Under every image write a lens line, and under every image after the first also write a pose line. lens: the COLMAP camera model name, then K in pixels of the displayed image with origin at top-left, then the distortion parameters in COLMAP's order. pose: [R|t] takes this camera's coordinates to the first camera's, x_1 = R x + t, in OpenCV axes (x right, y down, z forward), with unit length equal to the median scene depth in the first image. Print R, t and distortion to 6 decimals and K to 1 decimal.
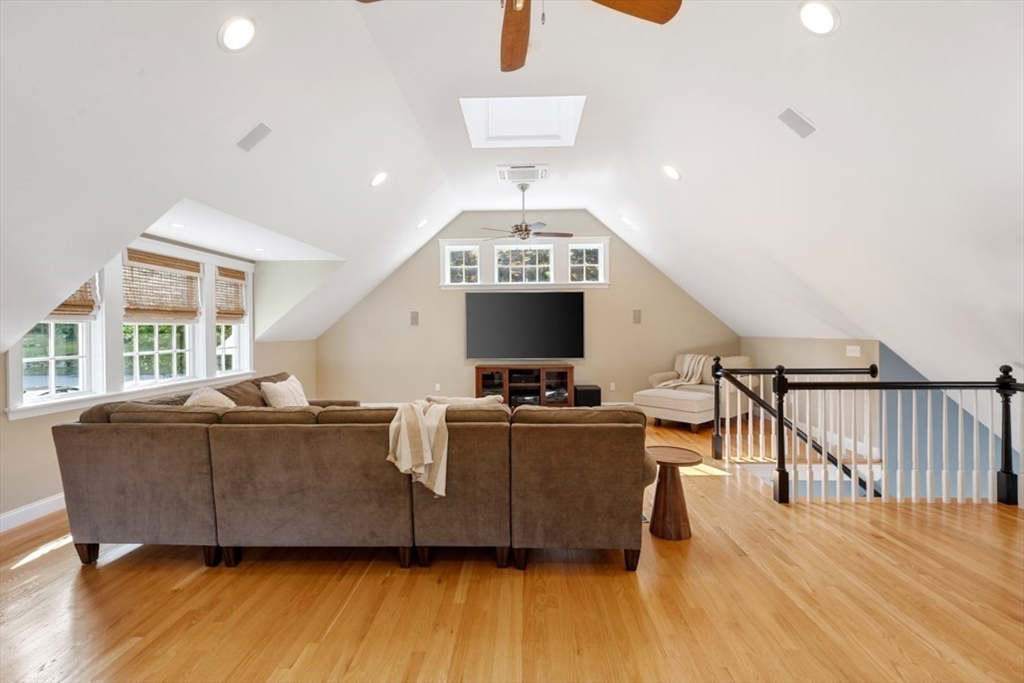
lens RADIAL K [[462.0, 0, 503.5], [0, 462.0, 334.9], [0, 0, 1]] dist [0.007970, -0.000022]
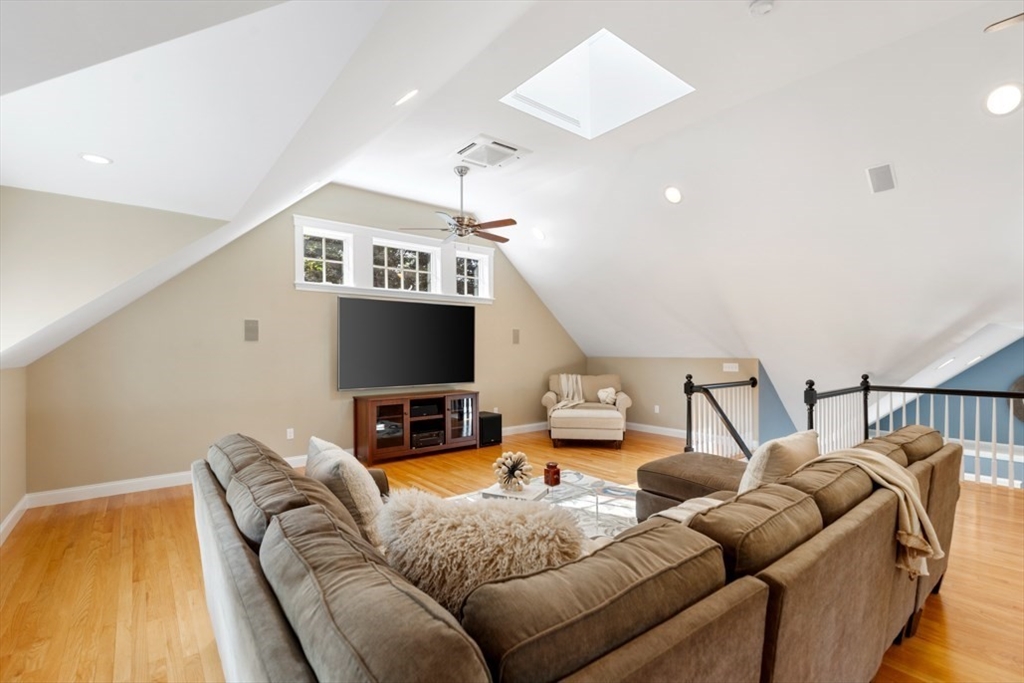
lens RADIAL K [[462.0, 0, 509.9], [0, 462.0, 358.5], [0, 0, 1]] dist [0.007970, -0.000022]
pose [[0.751568, -0.007754, 0.659610, -0.355072], [0.003435, 0.999963, 0.007840, -0.001157], [-0.659646, -0.003626, 0.751567, 0.286605]]
